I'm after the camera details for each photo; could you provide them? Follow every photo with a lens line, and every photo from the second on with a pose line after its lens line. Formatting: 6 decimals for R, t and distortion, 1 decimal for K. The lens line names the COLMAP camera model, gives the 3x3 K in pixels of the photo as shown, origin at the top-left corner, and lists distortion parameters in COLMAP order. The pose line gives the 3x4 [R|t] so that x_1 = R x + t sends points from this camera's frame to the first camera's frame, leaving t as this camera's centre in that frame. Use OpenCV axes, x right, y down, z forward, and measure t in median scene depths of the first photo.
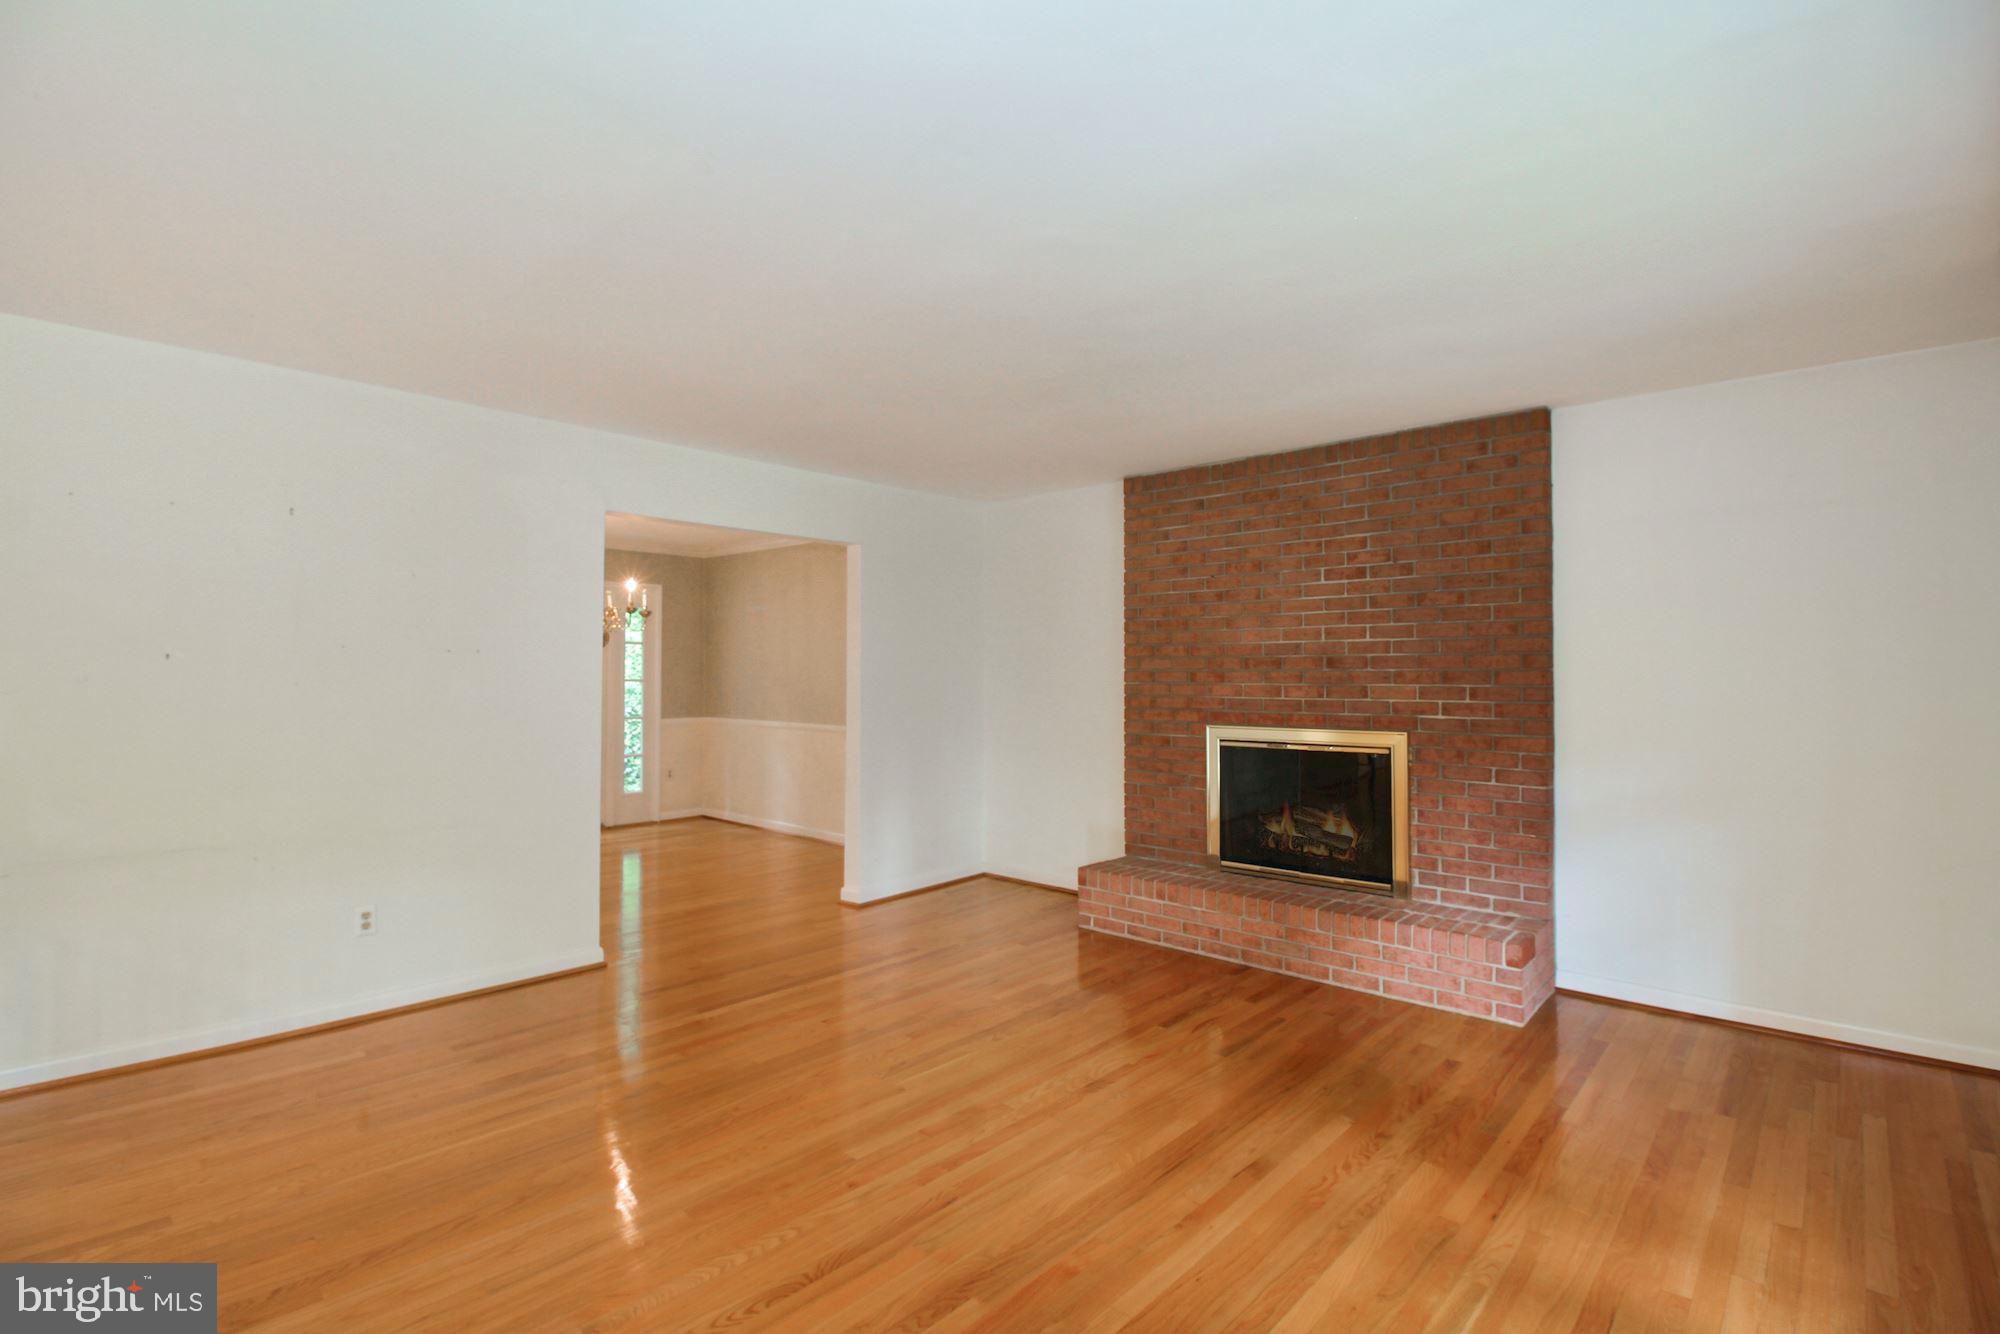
lens RADIAL K [[929.9, 0, 1011.9], [0, 929.9, 662.7], [0, 0, 1]] dist [0.013382, -0.010559]
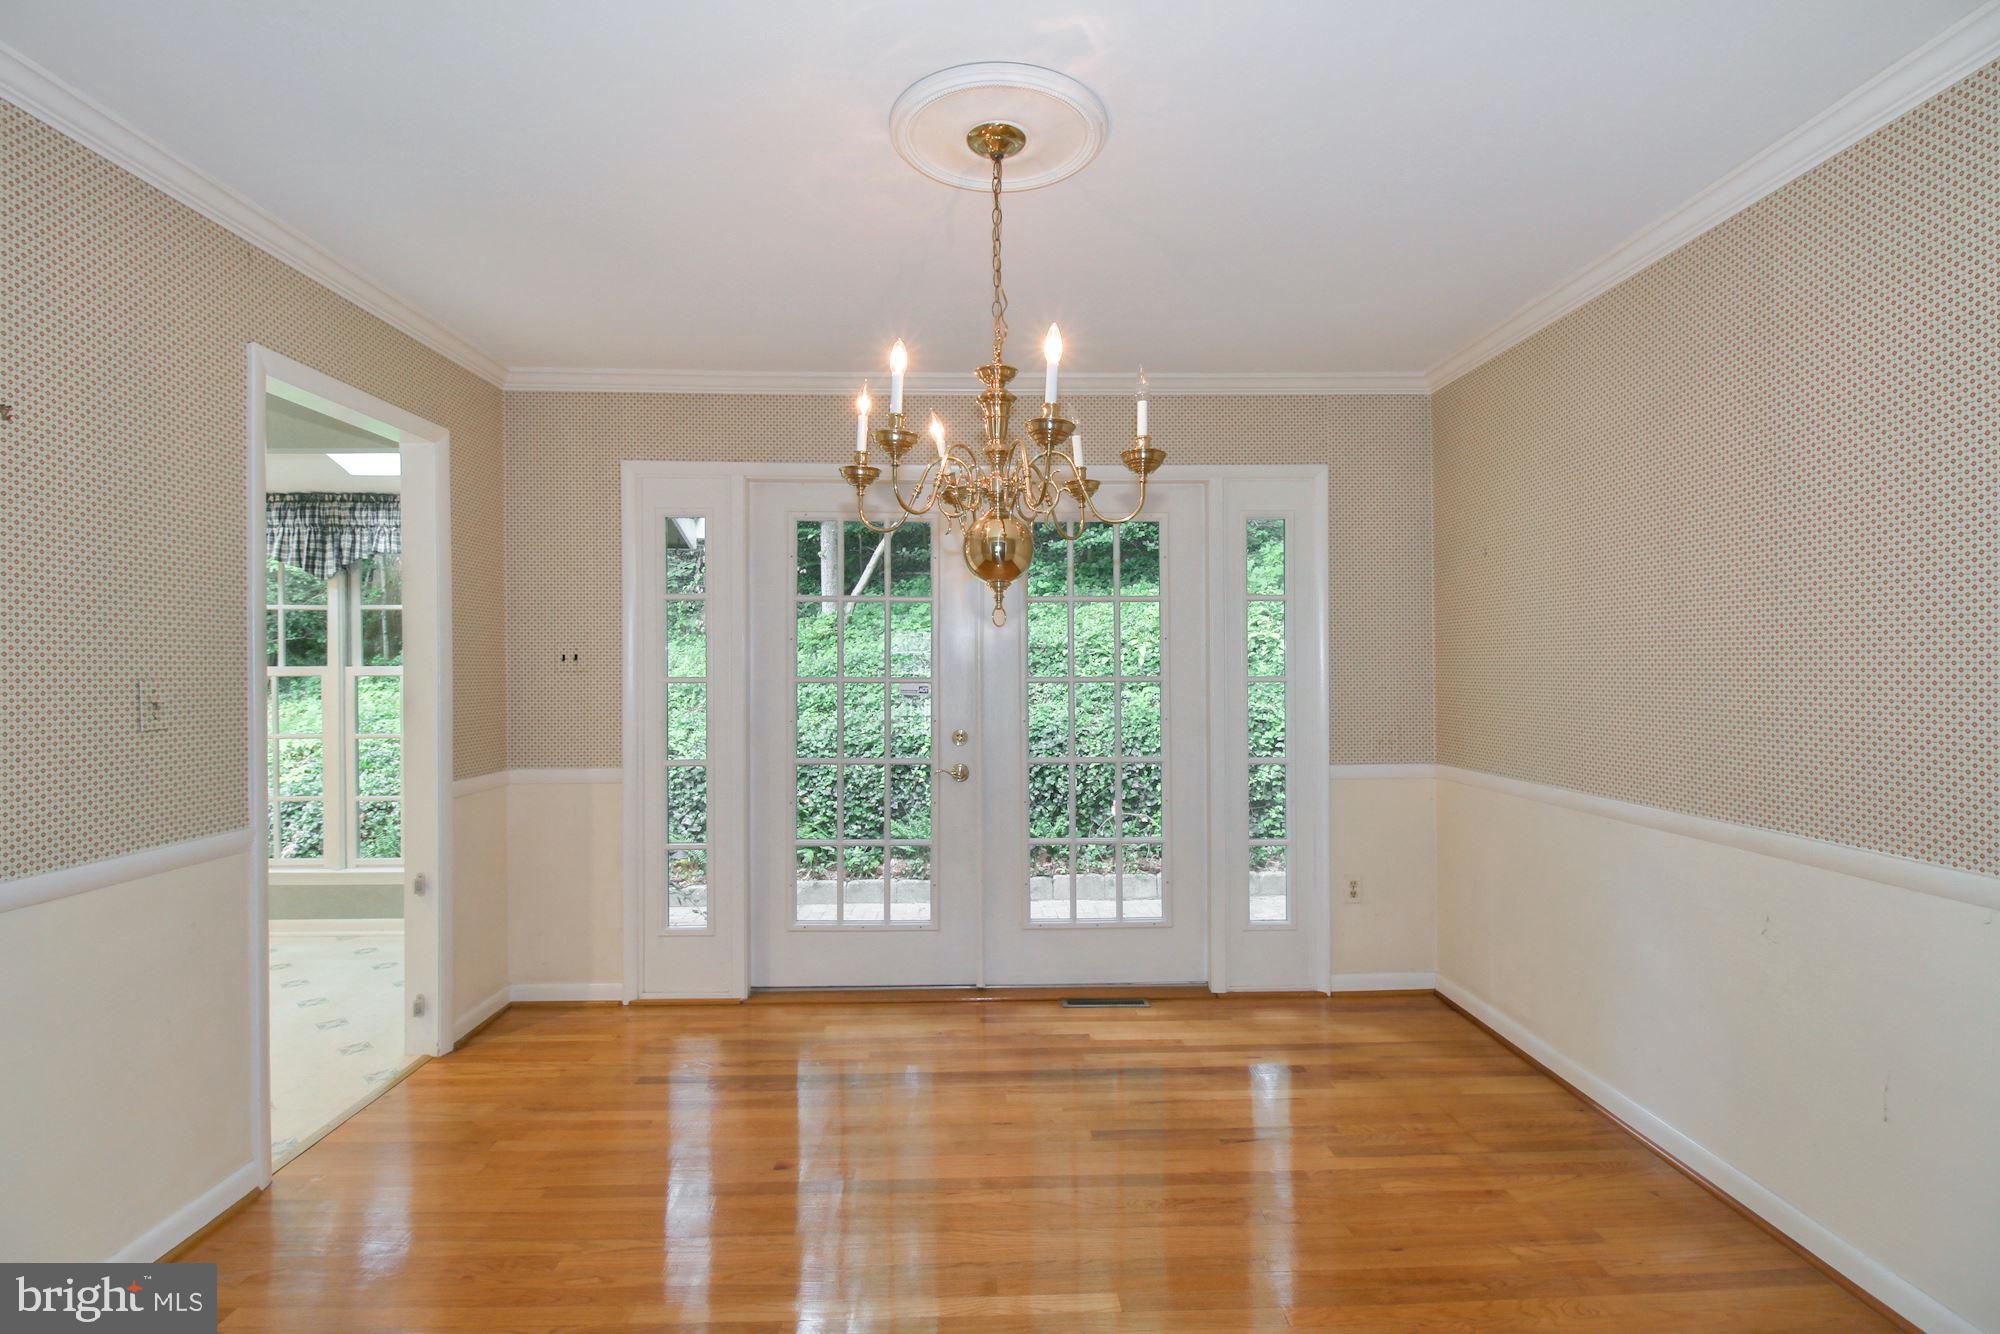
lens RADIAL K [[929.9, 0, 990.2], [0, 929.9, 668.4], [0, 0, 1]] dist [0.013382, -0.010559]
pose [[0.689578, -0.012776, -0.724099, -0.299378], [0.020266, 0.999793, 0.001659, 0.017291], [0.723928, -0.015818, 0.689694, 1.050860]]
